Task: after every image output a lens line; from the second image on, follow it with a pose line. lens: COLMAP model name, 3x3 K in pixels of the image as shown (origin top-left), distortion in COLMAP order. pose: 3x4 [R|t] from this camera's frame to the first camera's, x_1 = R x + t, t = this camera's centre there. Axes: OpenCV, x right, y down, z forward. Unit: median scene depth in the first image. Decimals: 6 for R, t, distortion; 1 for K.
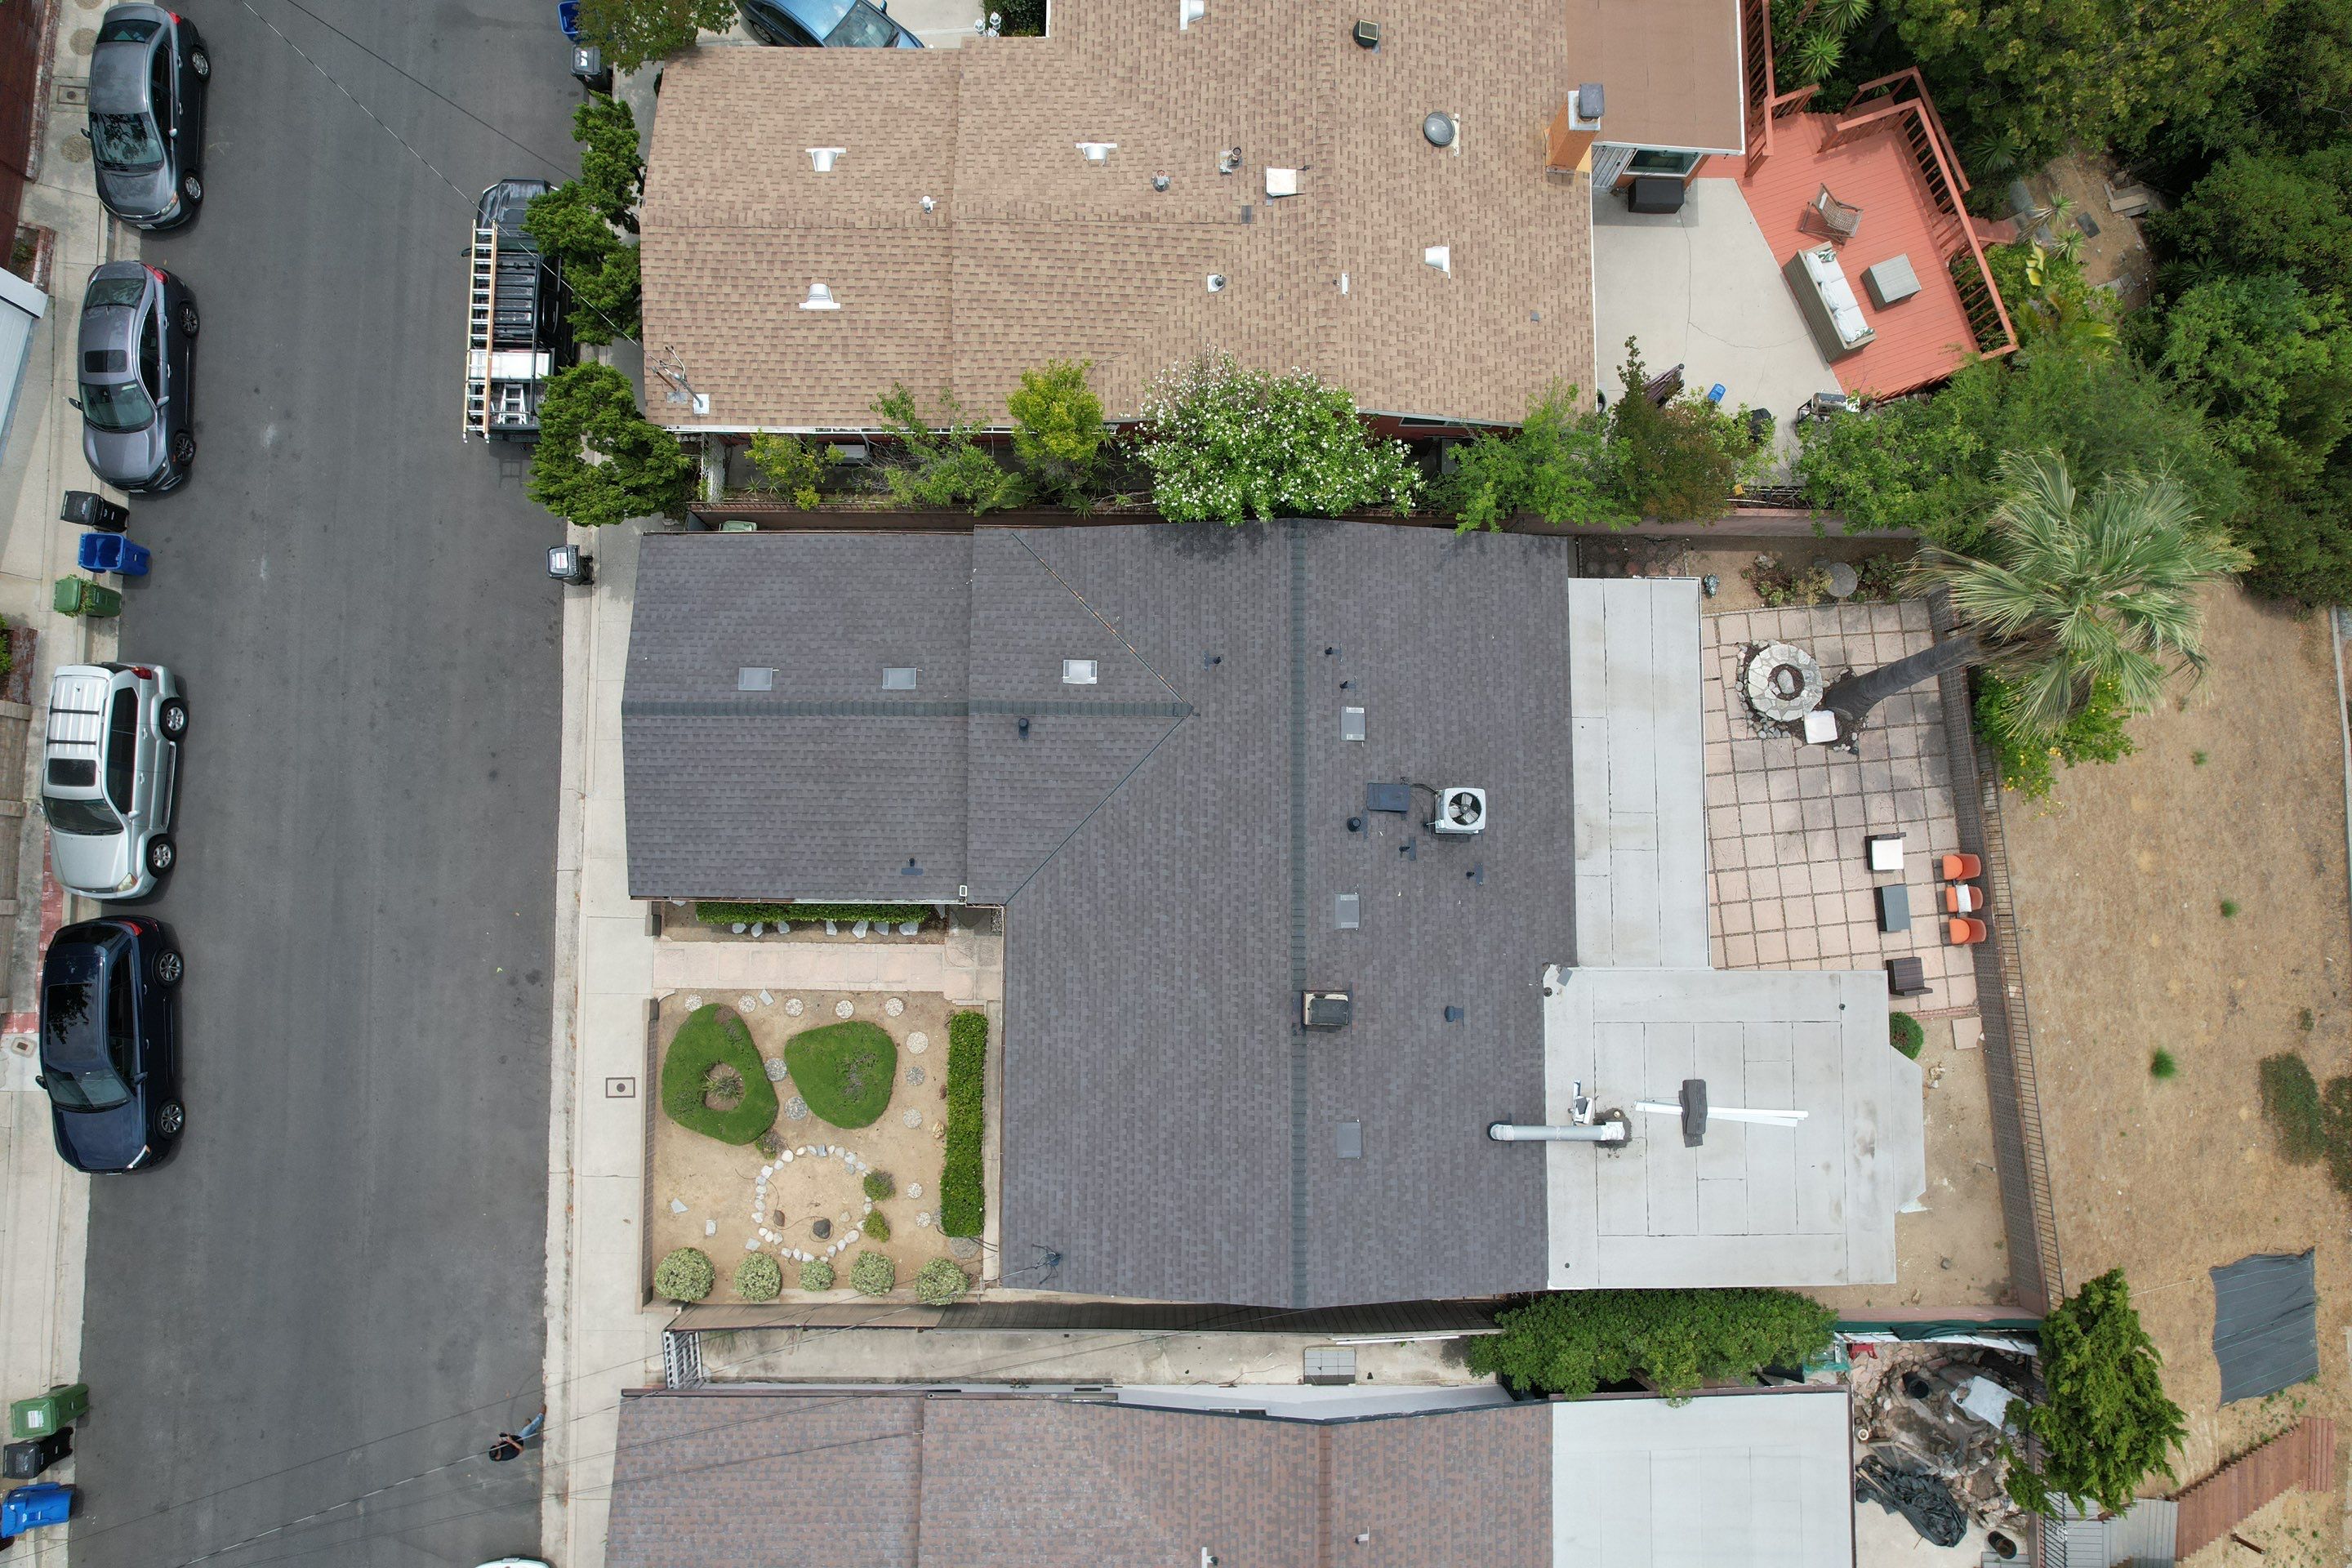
lens RADIAL K [[1508.8, 0, 1177.7], [0, 1508.8, 785.5], [0, 0, 1]] dist [-0.080736, 0.074853]
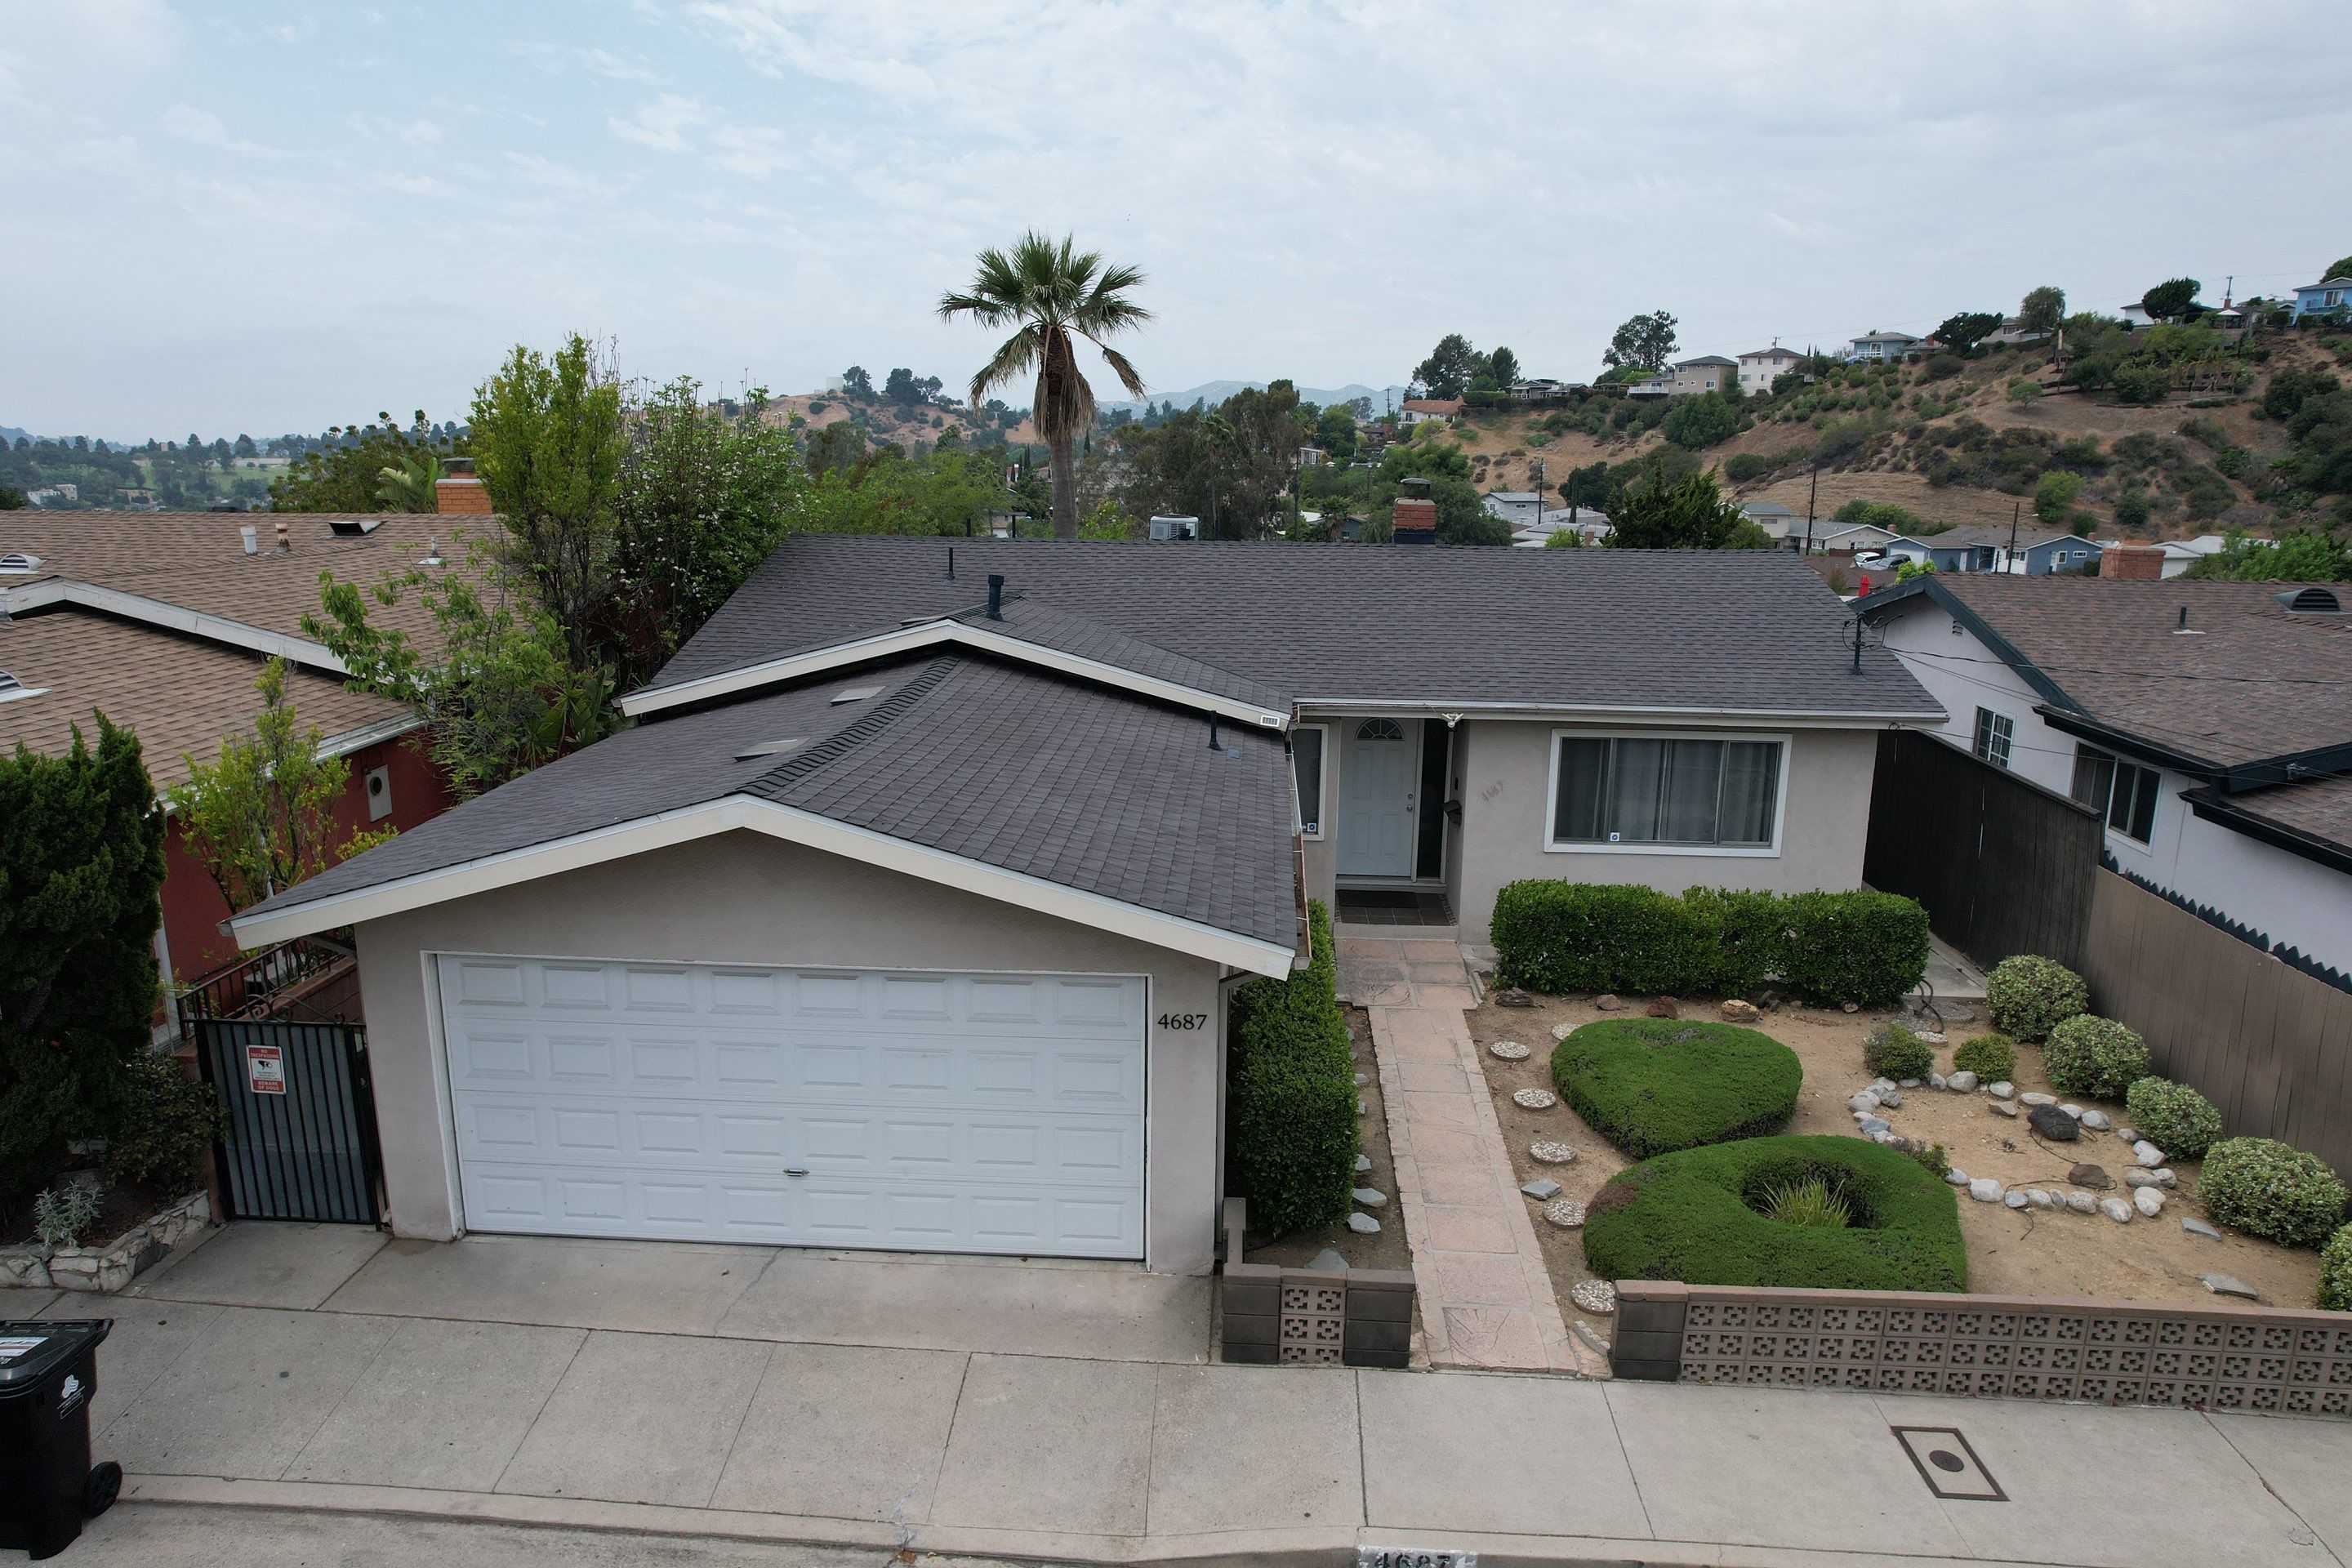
lens RADIAL K [[1508.8, 0, 1177.7], [0, 1508.8, 785.5], [0, 0, 1]] dist [-0.080736, 0.074853]
pose [[0.047933, -0.236869, 0.970358, -0.642716], [0.994421, 0.102703, -0.024052, 0.049418], [-0.093962, 0.966098, 0.240471, 0.839804]]
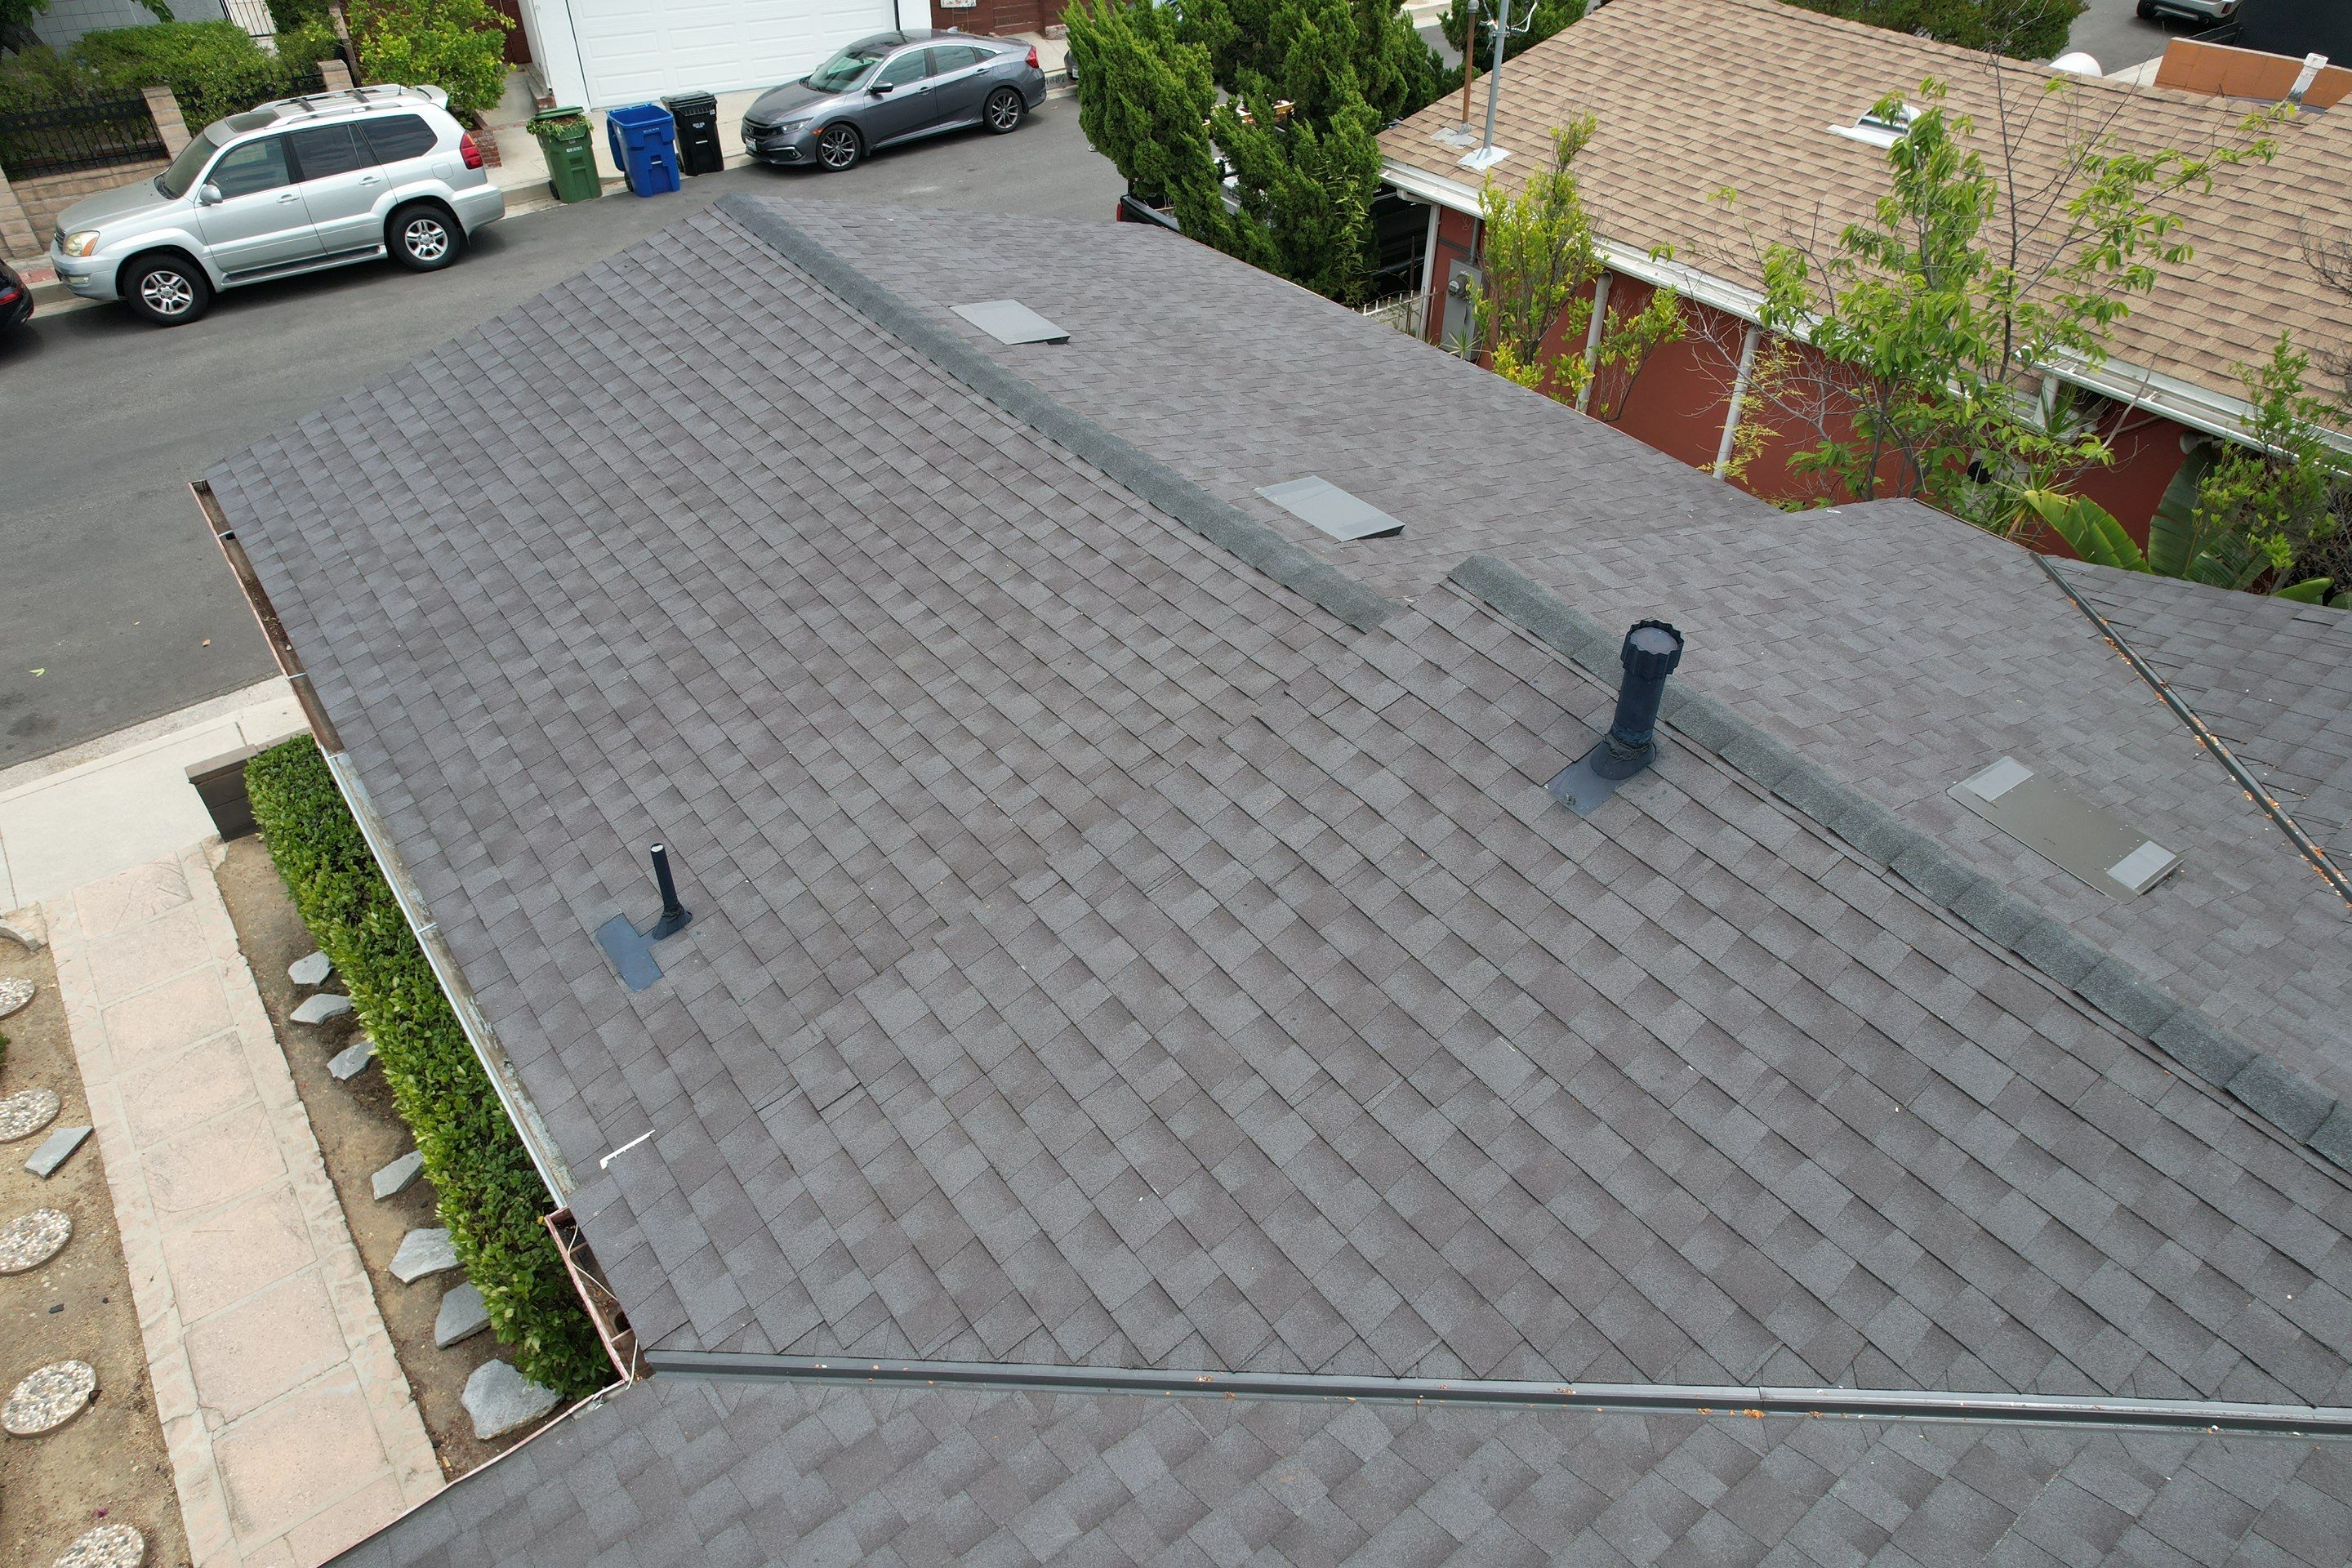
lens RADIAL K [[1508.8, 0, 1177.7], [0, 1508.8, 785.5], [0, 0, 1]] dist [-0.080736, 0.074853]
pose [[0.615157, 0.493965, -0.614476, -0.023171], [-0.785489, 0.450968, -0.423834, 0.069539], [0.067749, 0.743388, 0.665420, 0.810787]]
